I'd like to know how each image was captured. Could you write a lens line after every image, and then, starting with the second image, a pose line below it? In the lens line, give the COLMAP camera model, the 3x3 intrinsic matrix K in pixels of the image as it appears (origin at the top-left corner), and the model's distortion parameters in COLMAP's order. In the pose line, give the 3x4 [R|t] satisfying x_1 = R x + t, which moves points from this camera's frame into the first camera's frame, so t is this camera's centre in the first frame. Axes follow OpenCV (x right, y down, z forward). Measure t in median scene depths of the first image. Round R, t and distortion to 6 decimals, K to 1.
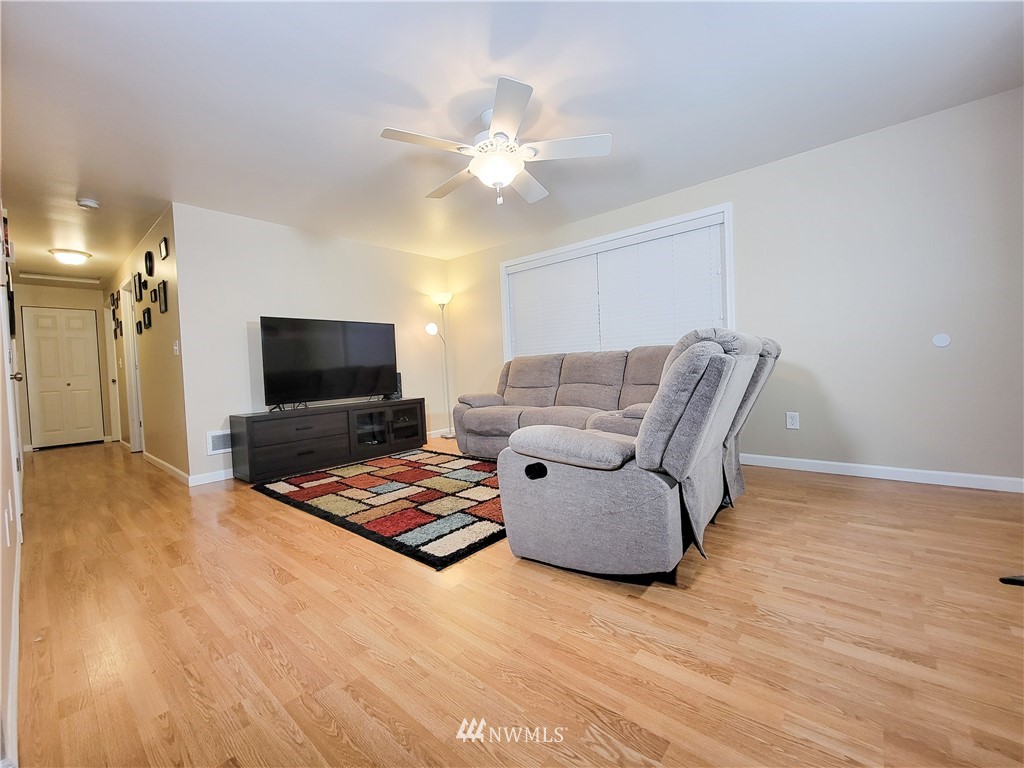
lens RADIAL K [[419.8, 0, 508.5], [0, 419.8, 379.6], [0, 0, 1]] dist [0.002448, -0.001603]
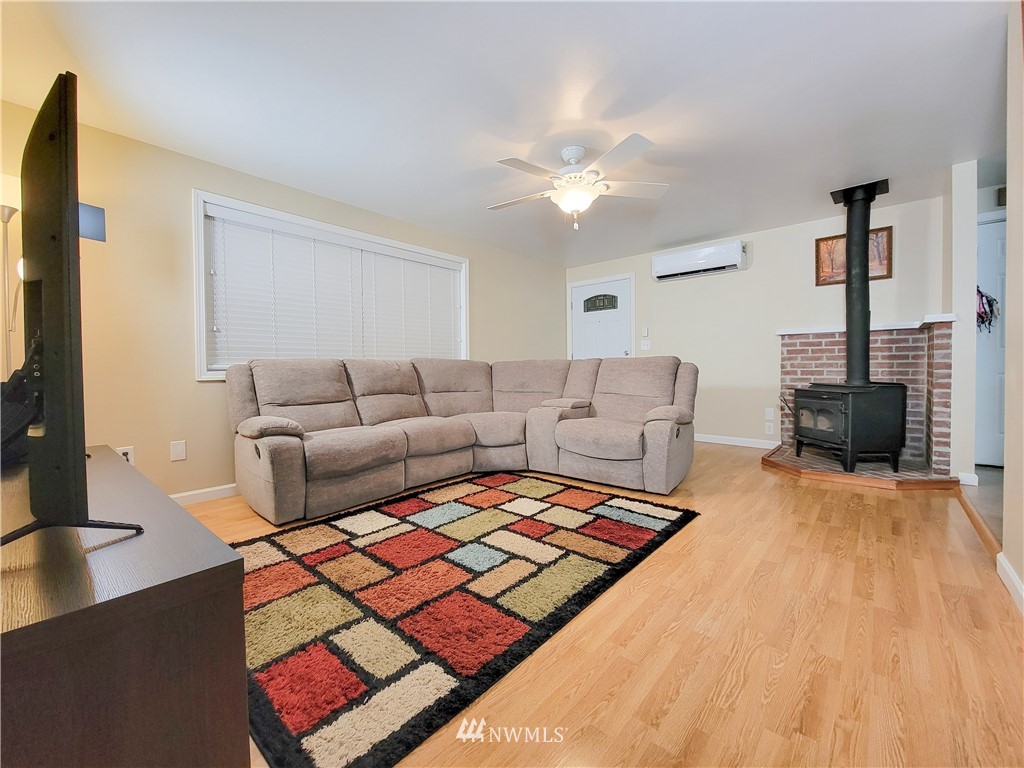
lens RADIAL K [[419.8, 0, 508.0], [0, 419.8, 380.4], [0, 0, 1]] dist [0.002448, -0.001603]
pose [[0.012219, 0.015509, 0.999805, -1.258702], [0.039632, 0.999087, -0.015982, 0.008011], [-0.999140, 0.039820, 0.011593, 1.281986]]
